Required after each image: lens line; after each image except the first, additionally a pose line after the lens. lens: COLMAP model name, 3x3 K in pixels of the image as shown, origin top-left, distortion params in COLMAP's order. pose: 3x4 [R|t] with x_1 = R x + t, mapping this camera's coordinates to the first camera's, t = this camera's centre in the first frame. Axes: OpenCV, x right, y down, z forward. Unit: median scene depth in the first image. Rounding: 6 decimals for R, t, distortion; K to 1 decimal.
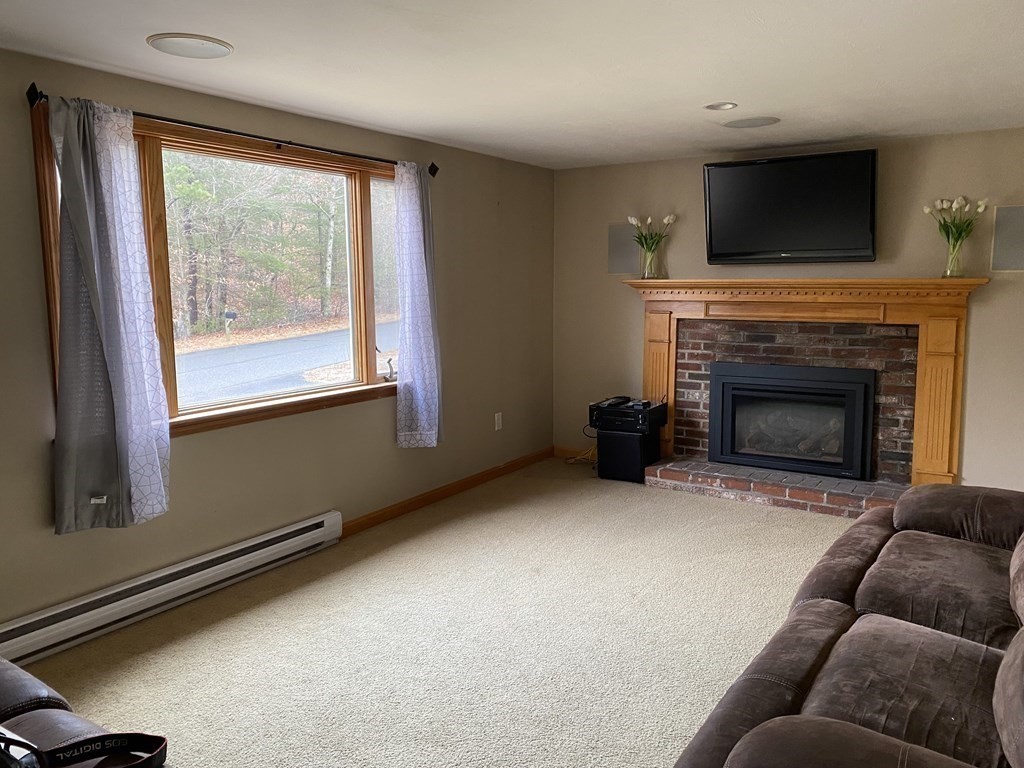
lens RADIAL K [[780.5, 0, 527.1], [0, 780.5, 380.9], [0, 0, 1]] dist [0.056491, -0.082154]
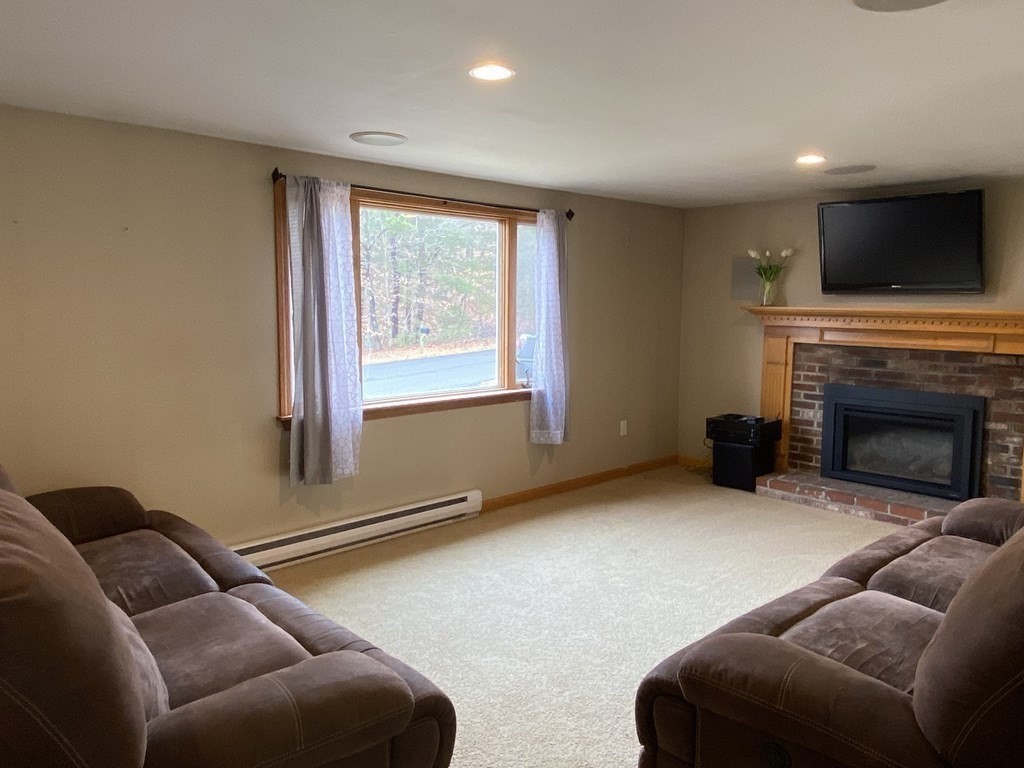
lens RADIAL K [[733.7, 0, 512.6], [0, 733.7, 369.5], [0, 0, 1]] dist [0.074004, -0.100005]
pose [[0.970737, 0.035381, -0.237526, 0.072724], [-0.043974, 0.998552, -0.030975, 0.008142], [0.236087, 0.040513, 0.970887, -0.114208]]
